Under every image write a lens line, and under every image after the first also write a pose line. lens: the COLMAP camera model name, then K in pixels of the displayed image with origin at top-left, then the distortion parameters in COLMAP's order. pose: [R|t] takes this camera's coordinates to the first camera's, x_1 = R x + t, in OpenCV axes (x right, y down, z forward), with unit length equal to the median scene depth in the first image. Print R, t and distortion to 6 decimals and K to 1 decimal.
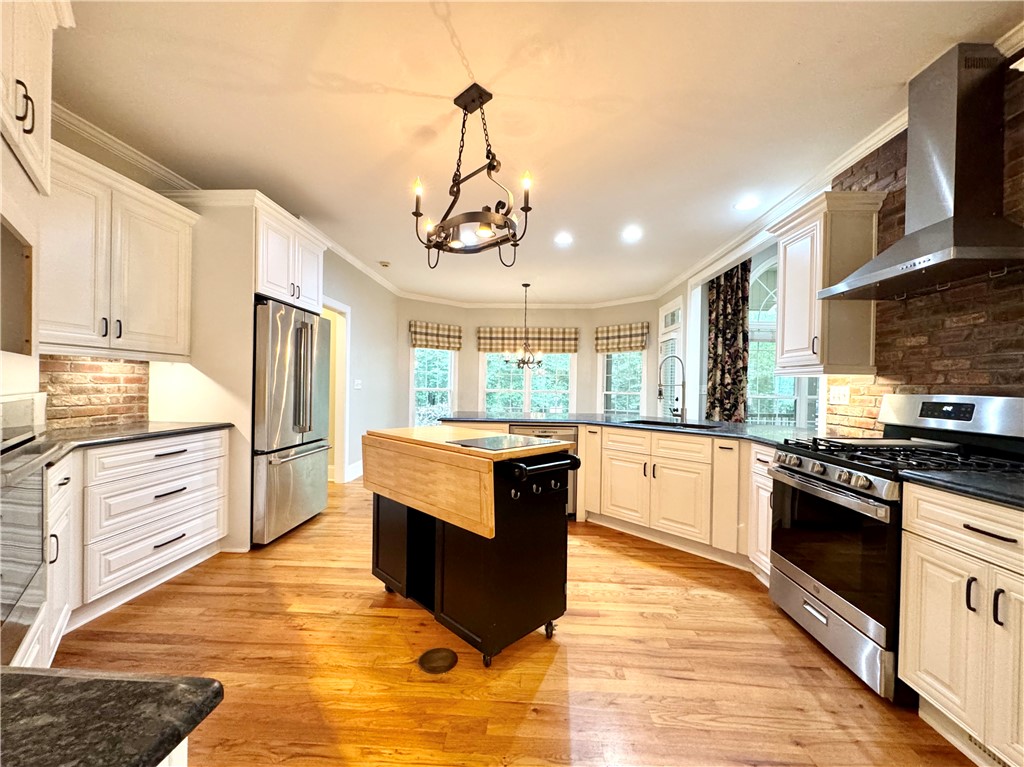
lens RADIAL K [[411.5, 0, 518.0], [0, 411.5, 383.6], [0, 0, 1]] dist [-0.000775, -0.000323]
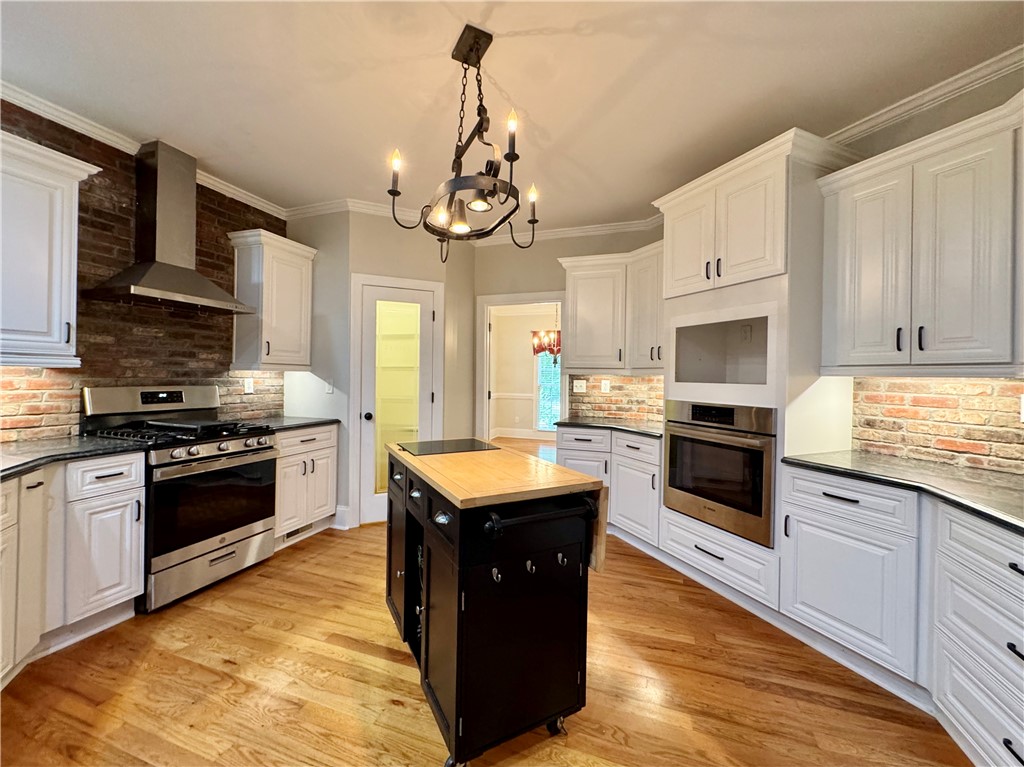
lens RADIAL K [[411.5, 0, 513.0], [0, 411.5, 378.9], [0, 0, 1]] dist [-0.000775, -0.000323]
pose [[-0.956244, -0.032166, 0.290795, -0.486611], [-0.032670, 0.999461, 0.003125, -0.037993], [-0.290739, -0.006512, -0.956780, 1.914644]]
